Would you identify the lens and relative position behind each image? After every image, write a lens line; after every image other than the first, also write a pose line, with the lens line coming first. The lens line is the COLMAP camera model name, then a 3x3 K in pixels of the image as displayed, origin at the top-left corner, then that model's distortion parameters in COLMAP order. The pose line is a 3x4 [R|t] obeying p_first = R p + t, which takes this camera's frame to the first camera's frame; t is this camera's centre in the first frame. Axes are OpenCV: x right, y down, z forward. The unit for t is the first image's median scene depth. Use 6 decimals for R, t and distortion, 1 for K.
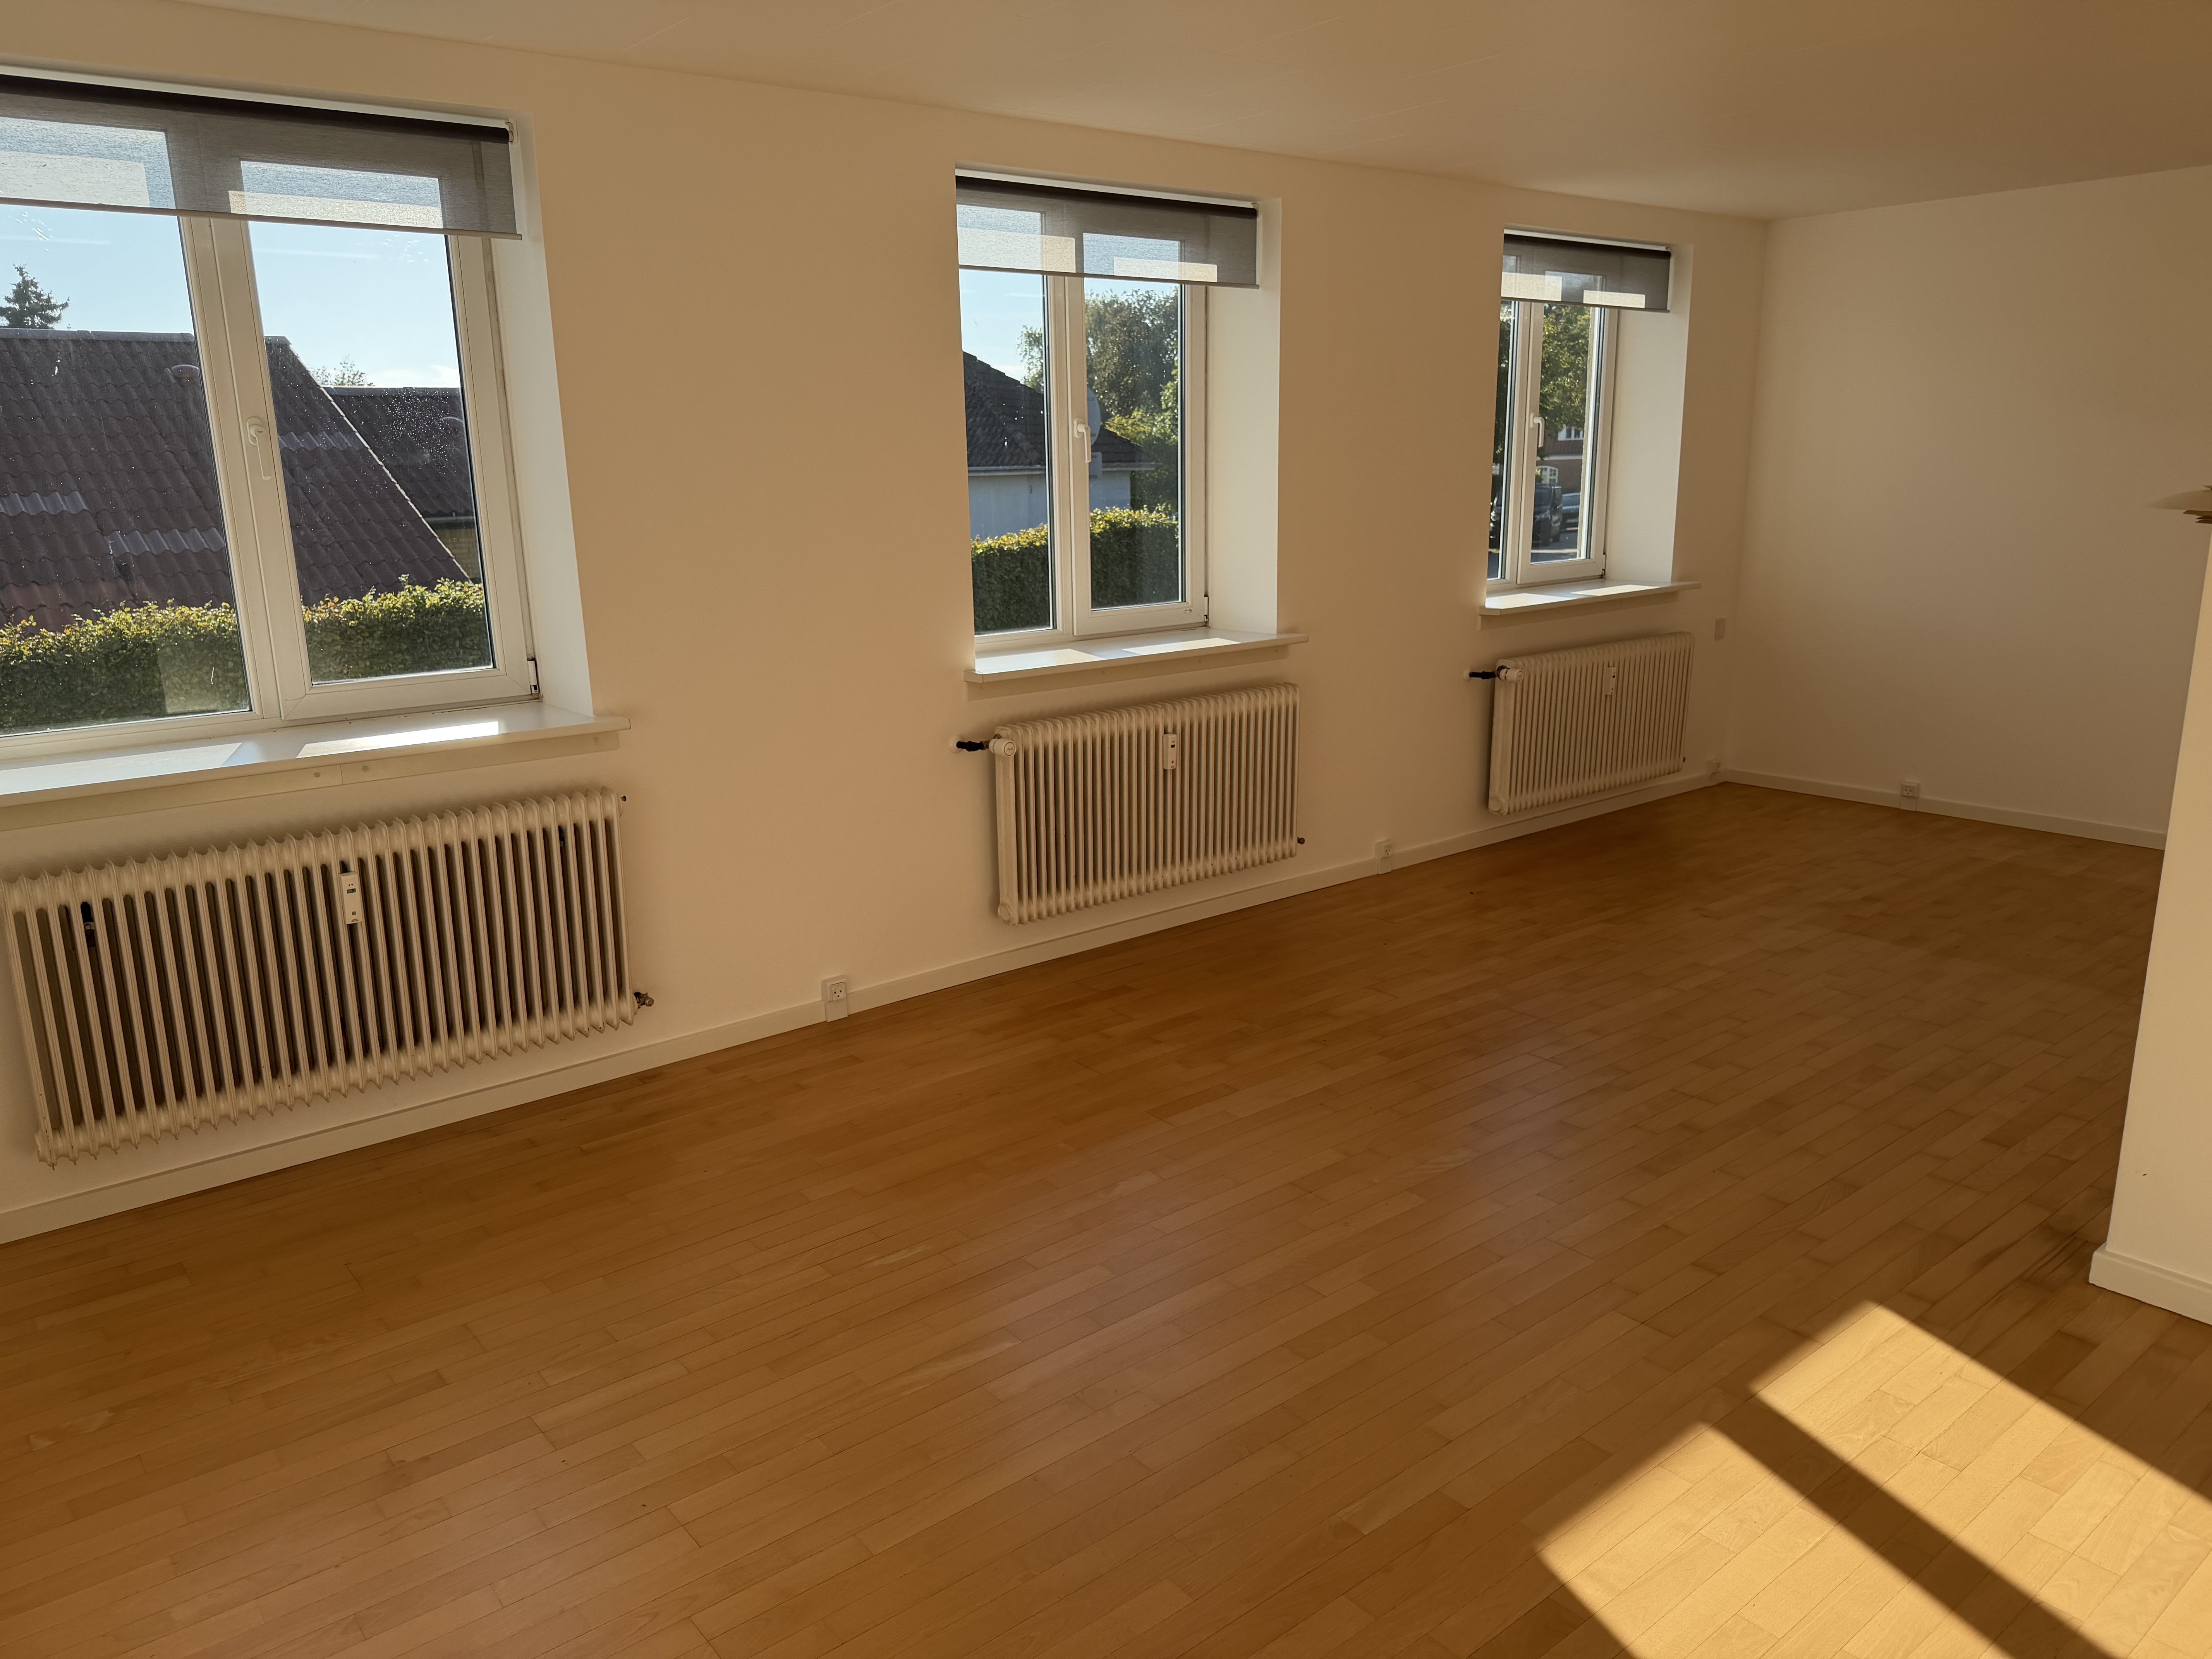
lens RADIAL K [[1606.1, 0, 1106.0], [0, 1606.1, 829.5], [0, 0, 1]] dist [0.122826, -0.162335]
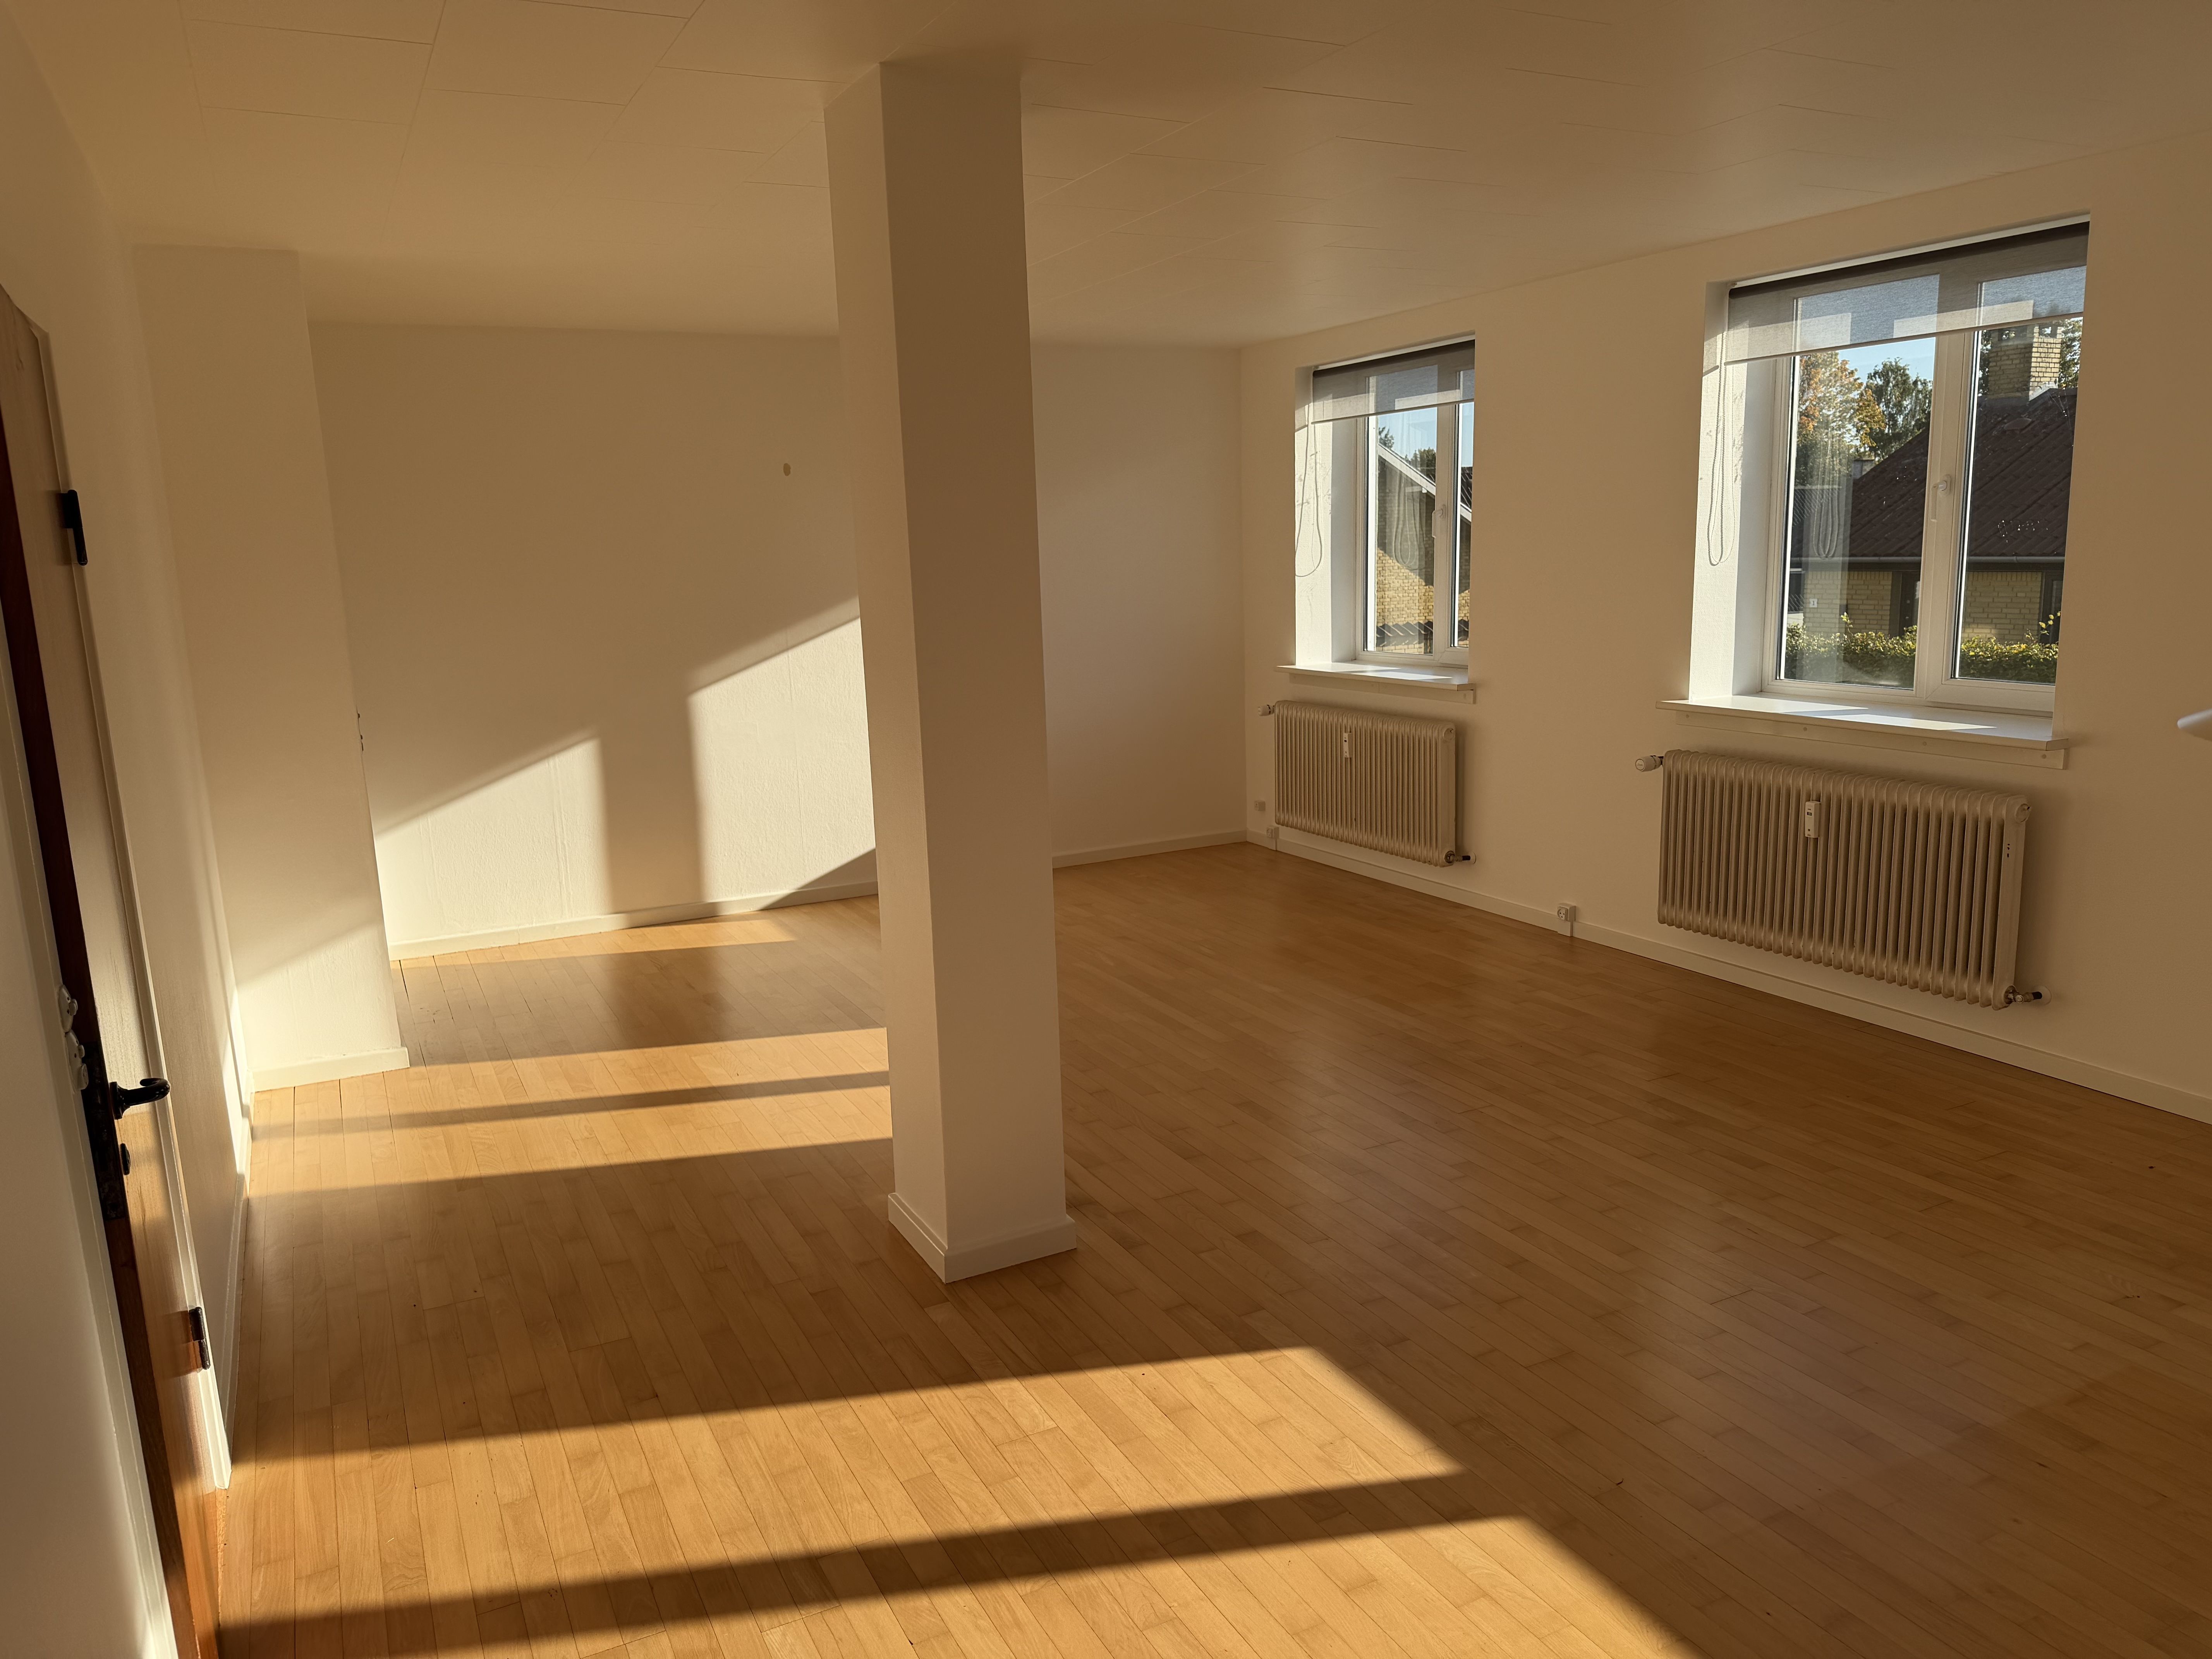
lens RADIAL K [[1606.1, 0, 1106.0], [0, 1606.1, 829.5], [0, 0, 1]] dist [0.122826, -0.162335]
pose [[-0.233733, 0.191666, -0.953222, 1.106549], [-0.198521, 0.950318, 0.239760, -0.199228], [0.951818, 0.245275, -0.184071, 0.794684]]
